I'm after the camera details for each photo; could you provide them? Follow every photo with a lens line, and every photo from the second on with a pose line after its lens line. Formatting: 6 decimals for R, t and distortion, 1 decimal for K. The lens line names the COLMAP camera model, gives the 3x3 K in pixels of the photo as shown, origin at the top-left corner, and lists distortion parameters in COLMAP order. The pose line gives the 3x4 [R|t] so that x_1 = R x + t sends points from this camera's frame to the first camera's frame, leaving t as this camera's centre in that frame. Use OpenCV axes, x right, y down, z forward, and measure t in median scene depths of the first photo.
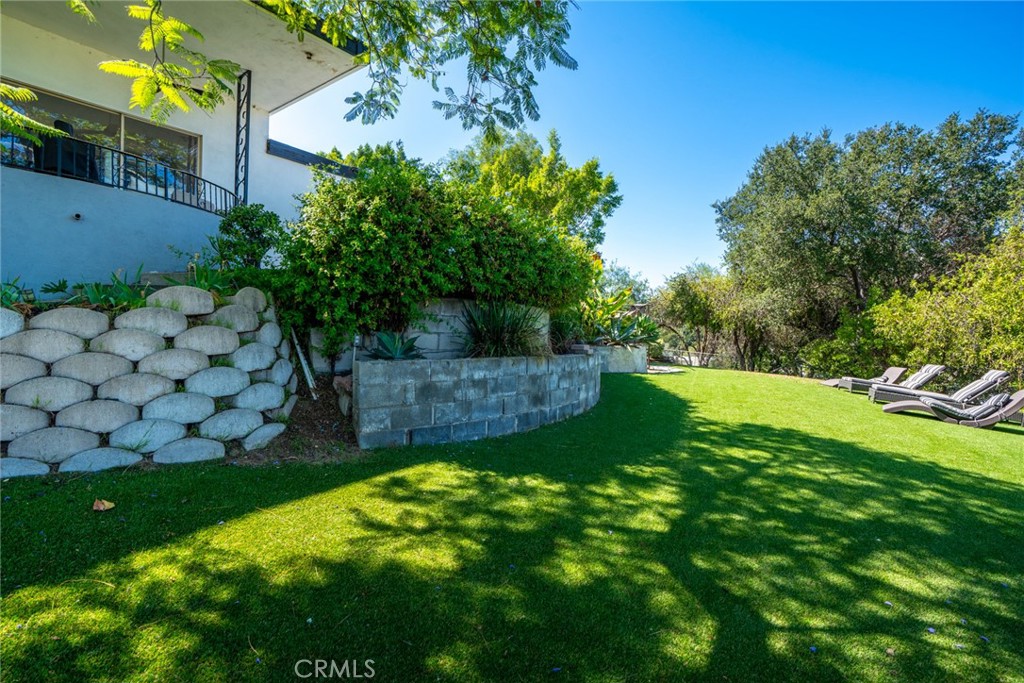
lens RADIAL K [[478.0, 0, 513.9], [0, 478.0, 345.7], [0, 0, 1]] dist [-0.082504, 0.040926]
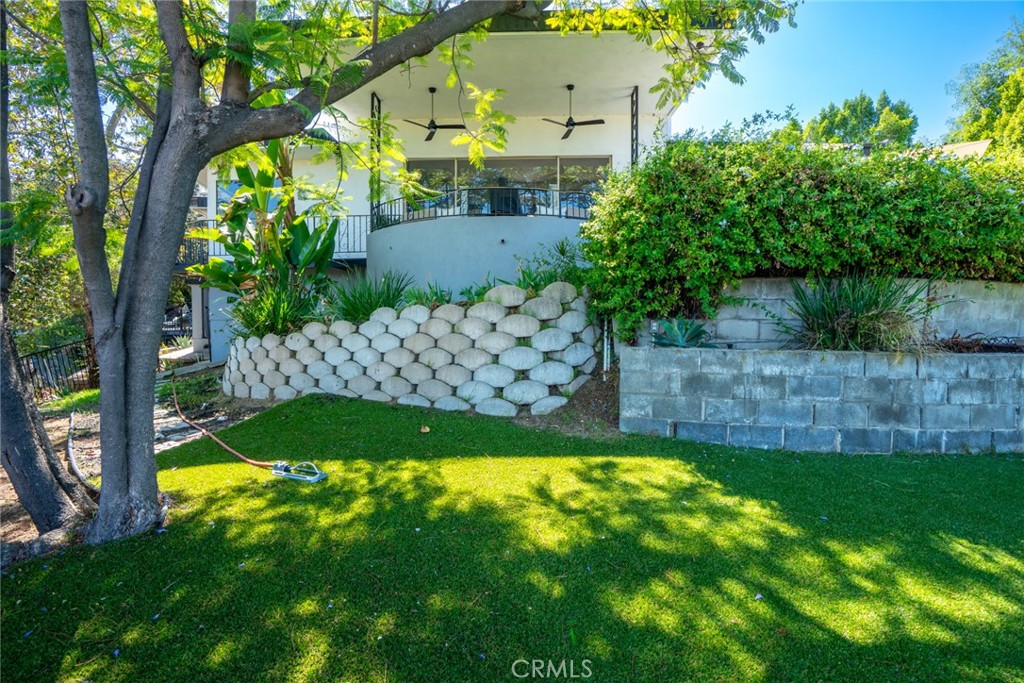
lens RADIAL K [[478.0, 0, 513.9], [0, 478.0, 345.7], [0, 0, 1]] dist [-0.082504, 0.040926]
pose [[0.558382, 0.033883, -0.828892, 0.424430], [-0.018401, 0.999426, 0.028458, 0.006028], [0.829380, -0.000638, 0.558684, 0.238692]]
